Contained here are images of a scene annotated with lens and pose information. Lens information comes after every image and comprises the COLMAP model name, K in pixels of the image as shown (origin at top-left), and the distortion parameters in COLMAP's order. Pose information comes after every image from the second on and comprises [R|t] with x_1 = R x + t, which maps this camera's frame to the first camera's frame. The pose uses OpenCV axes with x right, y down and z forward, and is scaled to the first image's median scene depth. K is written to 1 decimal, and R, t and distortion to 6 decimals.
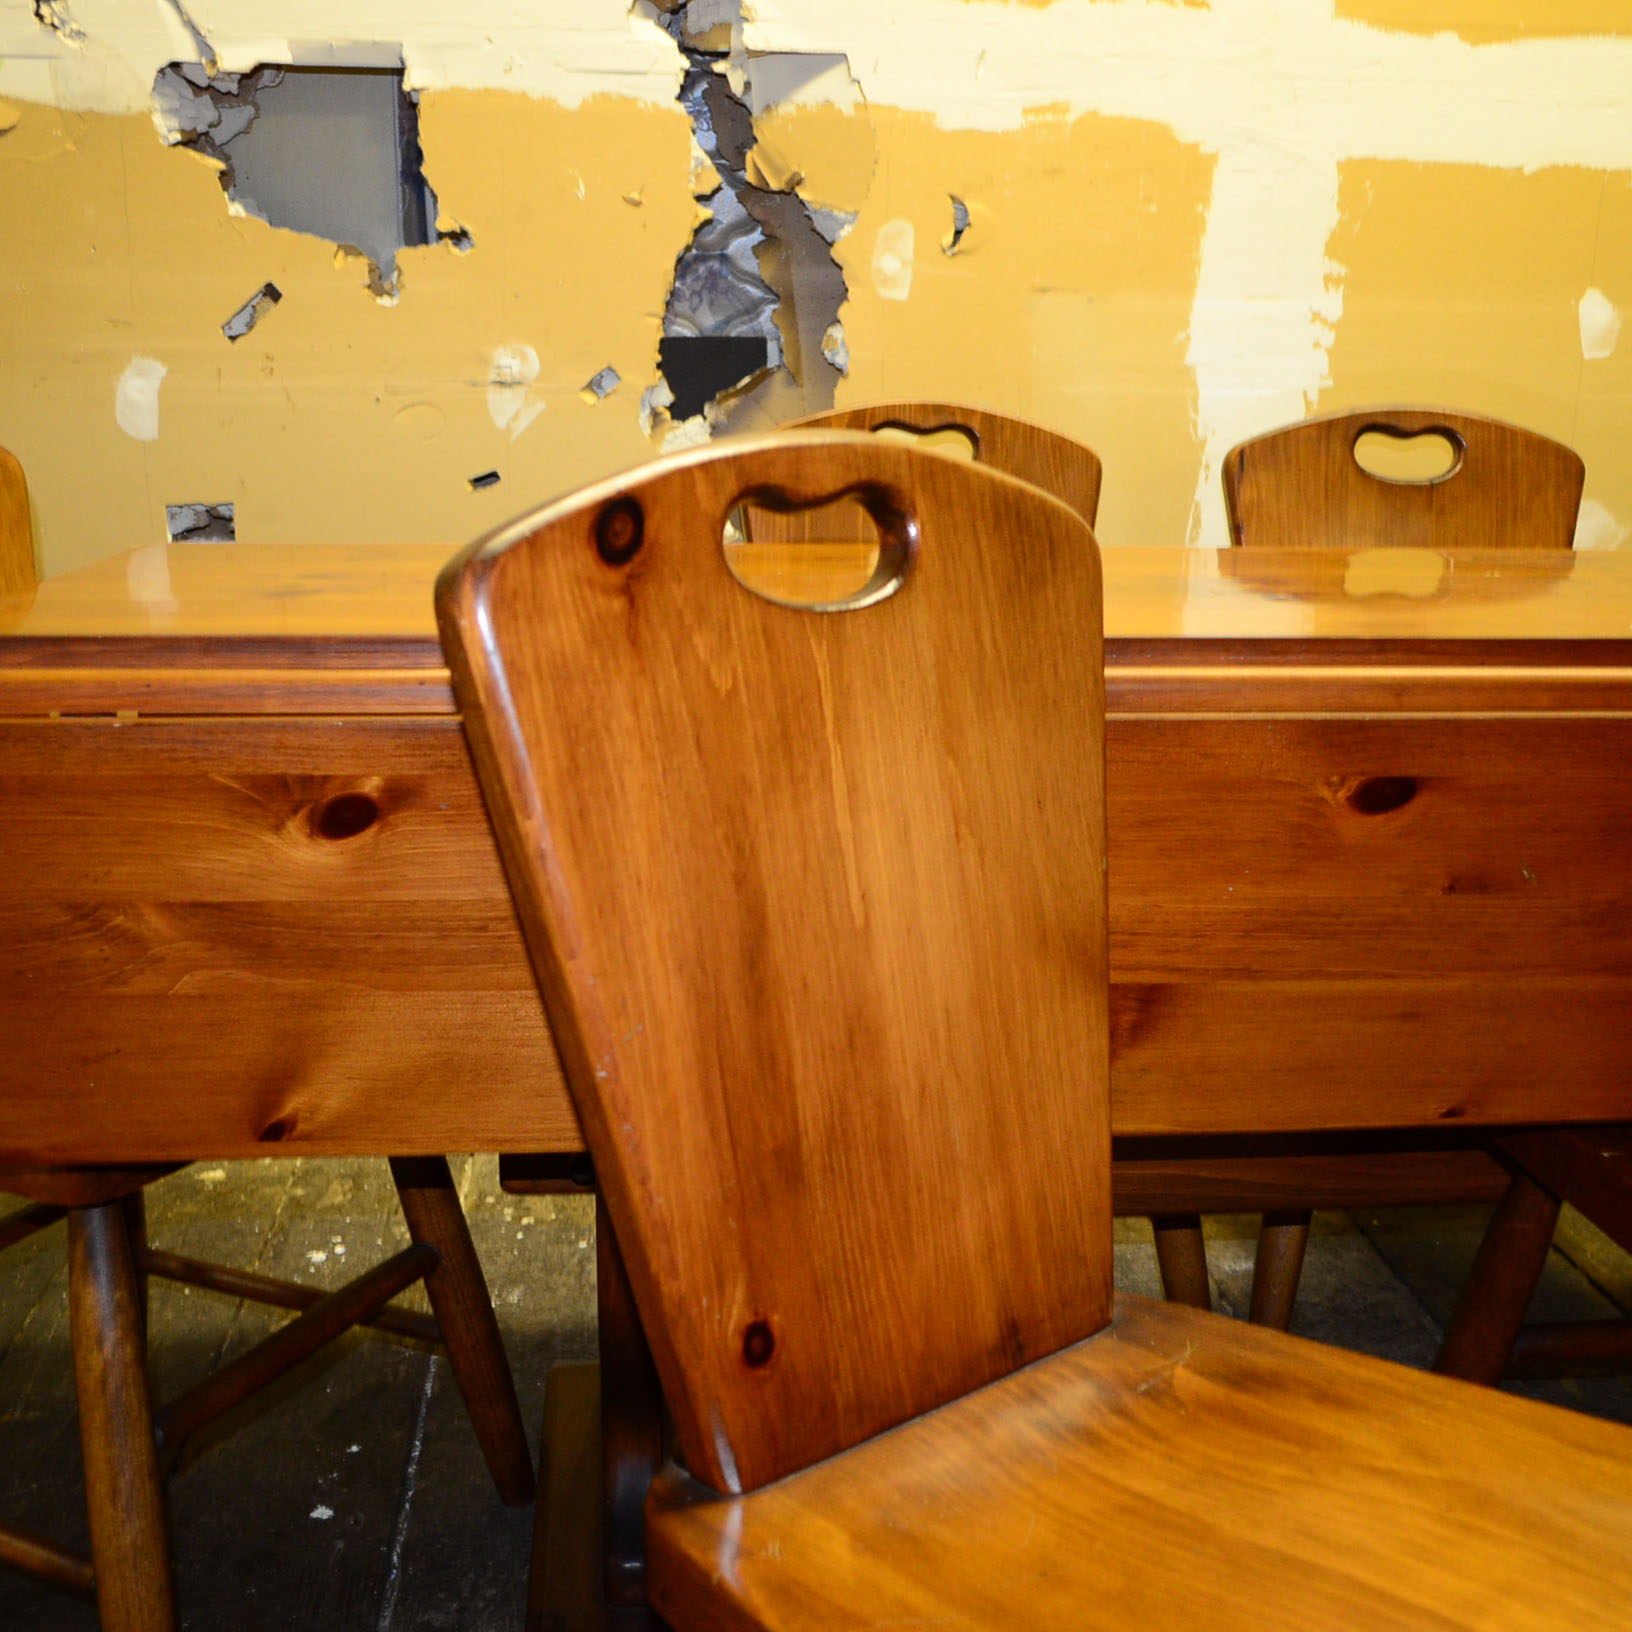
lens RADIAL K [[1890.5, 0, 840.6], [0, 1890.5, 828.6], [0, 0, 1]] dist [-0.010853, 0.000000]
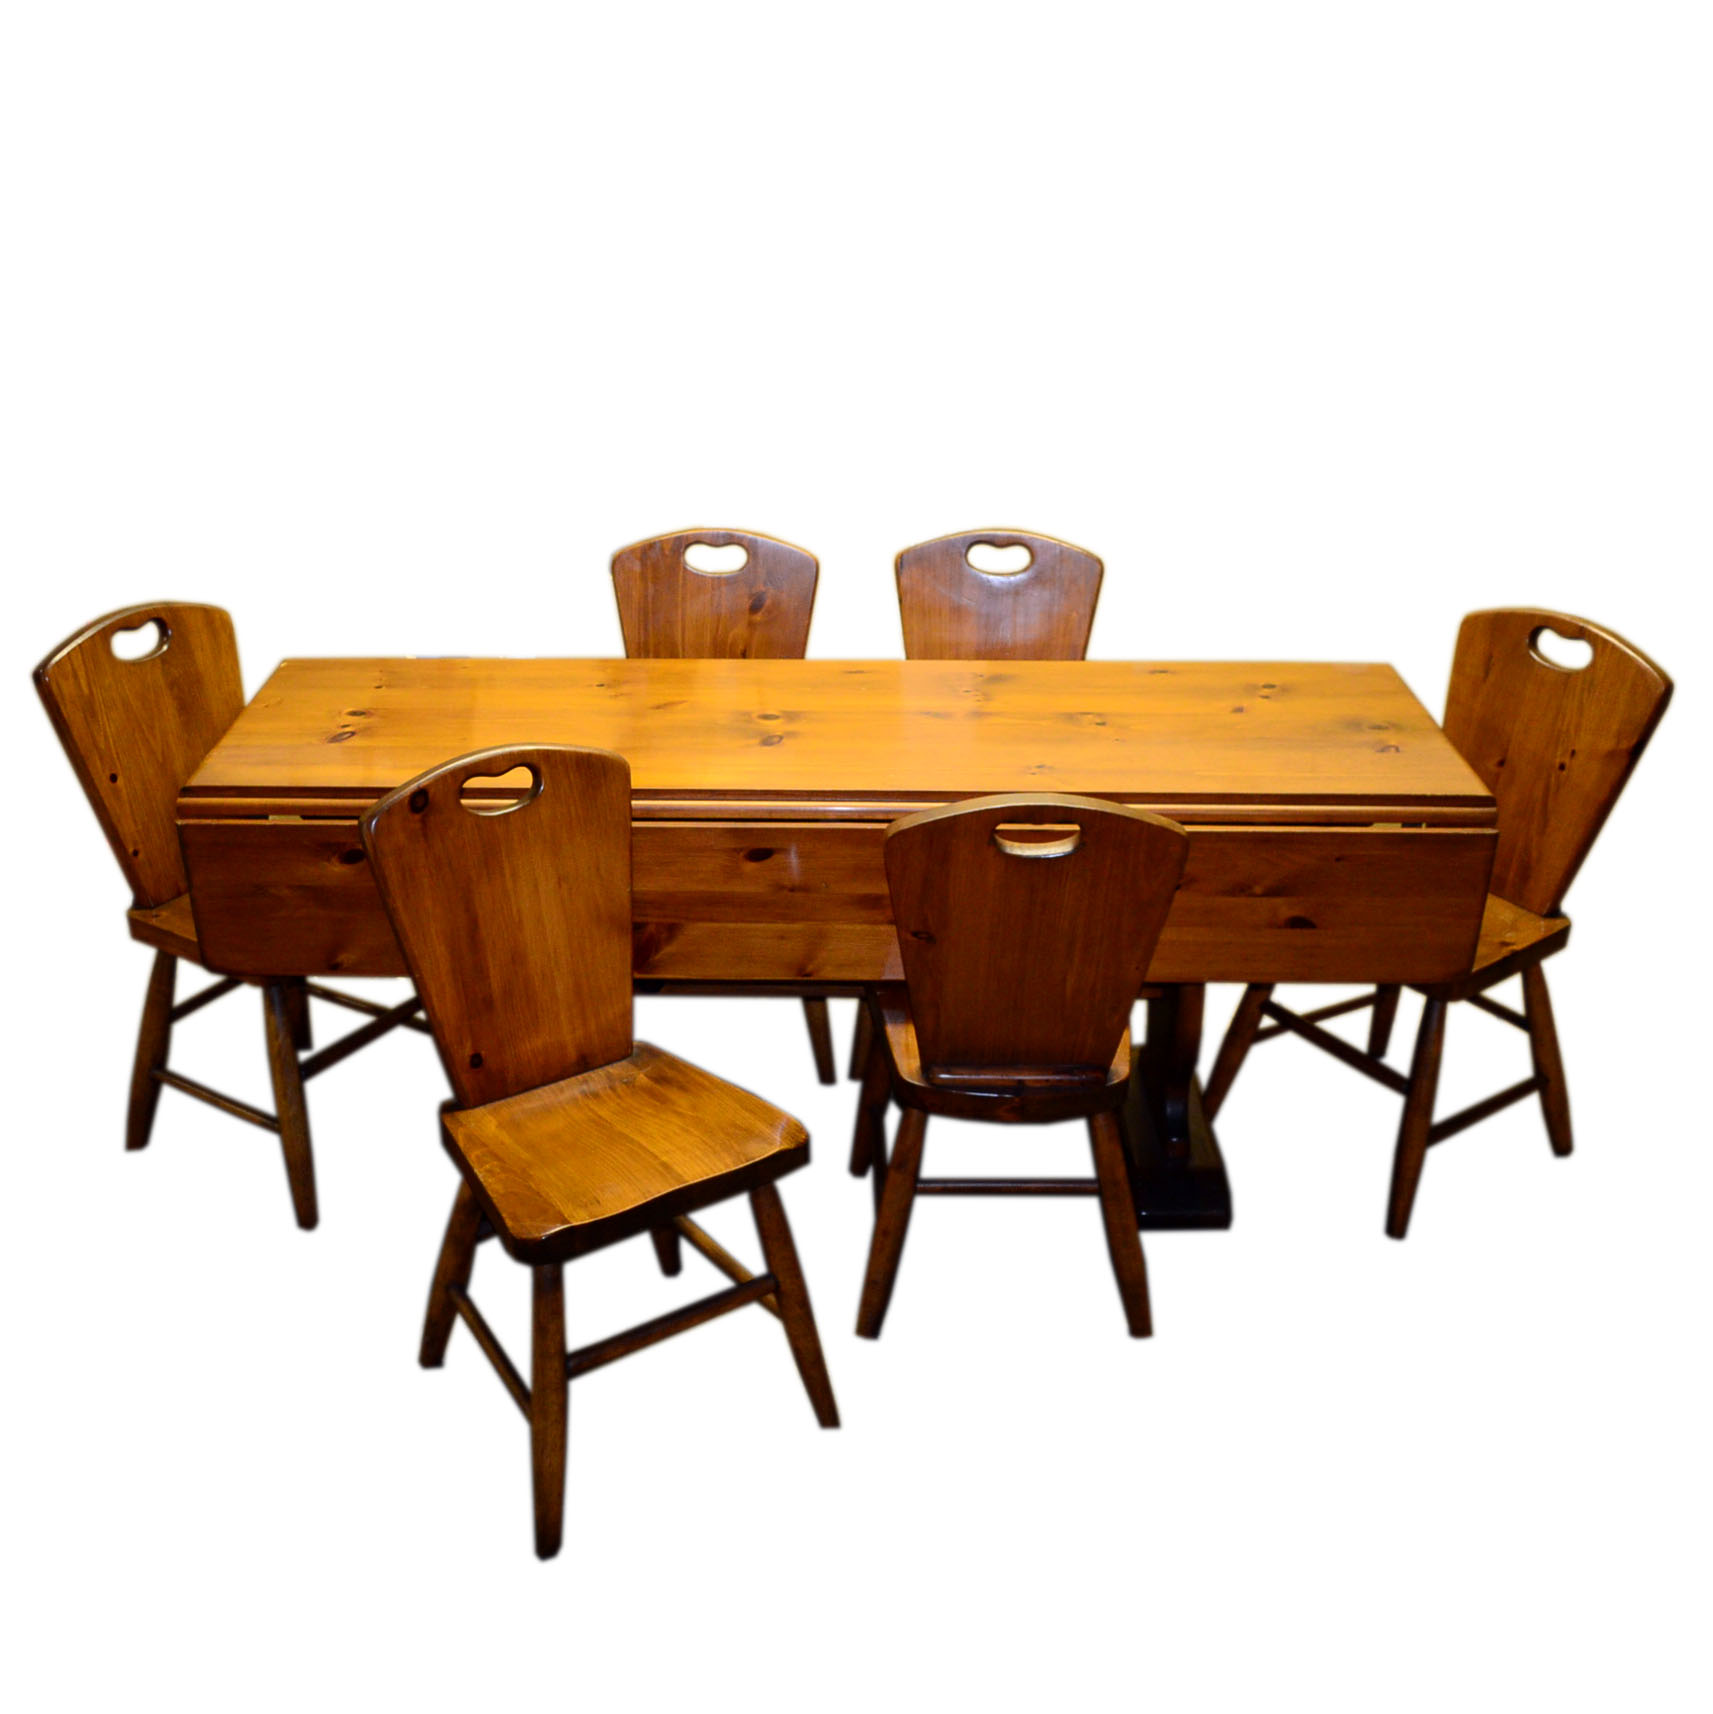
lens RADIAL K [[1985.5, 0, 837.6], [0, 1985.5, 844.8], [0, 0, 1]] dist [-0.010853, 0.000000]
pose [[0.992521, 0.035548, -0.116780, 0.701436], [-0.012739, 0.981597, 0.190537, -0.535207], [0.121404, -0.187624, 0.974709, -1.546139]]
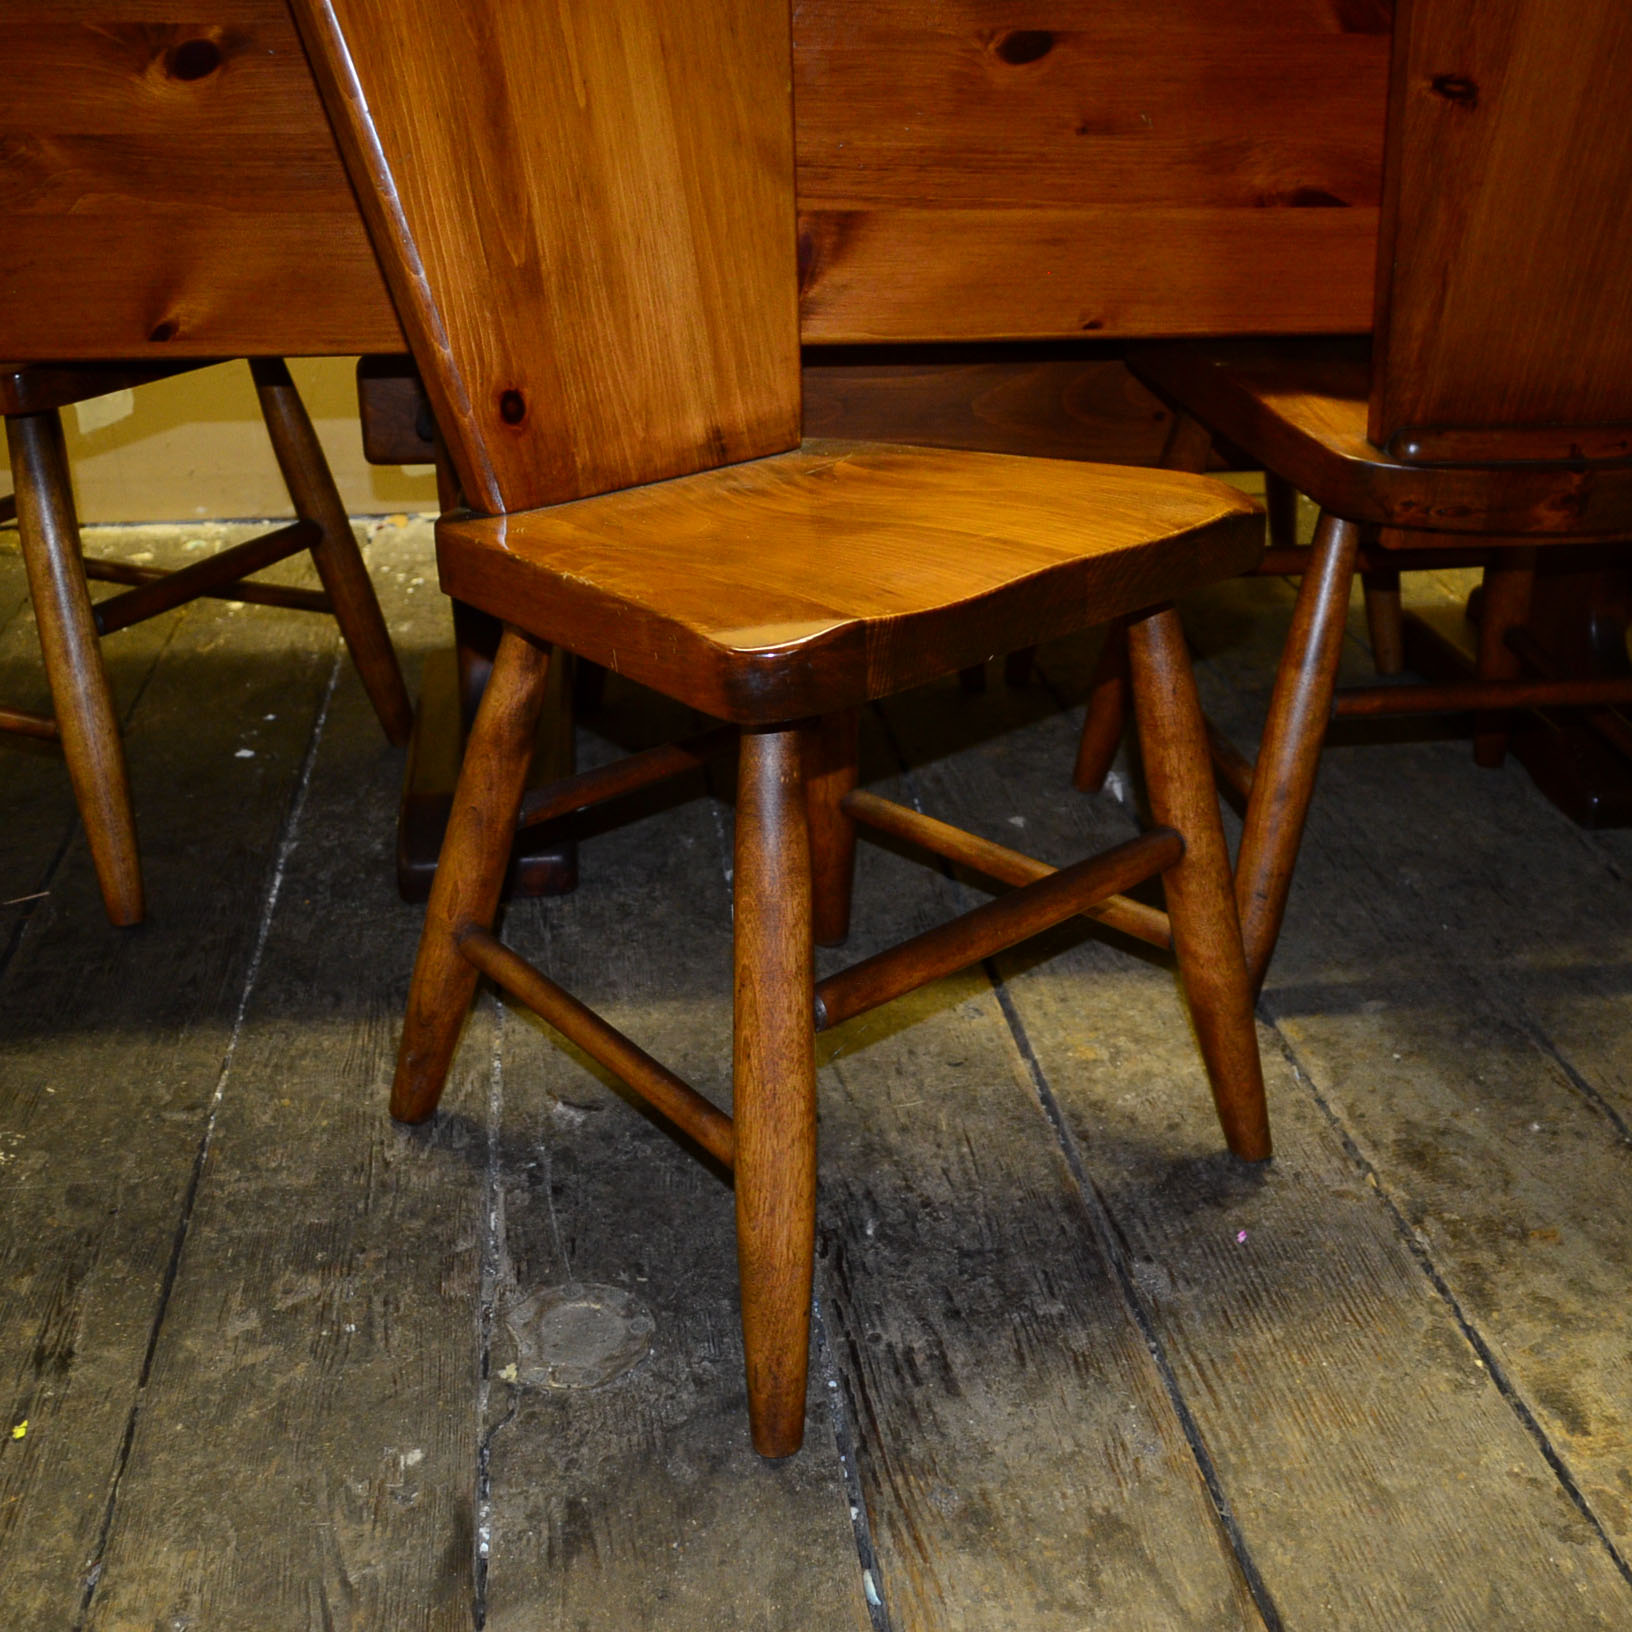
lens RADIAL K [[1890.5, 0, 833.1], [0, 1890.5, 823.3], [0, 0, 1]] dist [-0.010853, 0.000000]
pose [[0.999602, -0.019742, 0.020166, 0.124799], [0.015071, 0.977585, 0.210002, 0.224269], [-0.023860, -0.209614, 0.977493, -0.337680]]
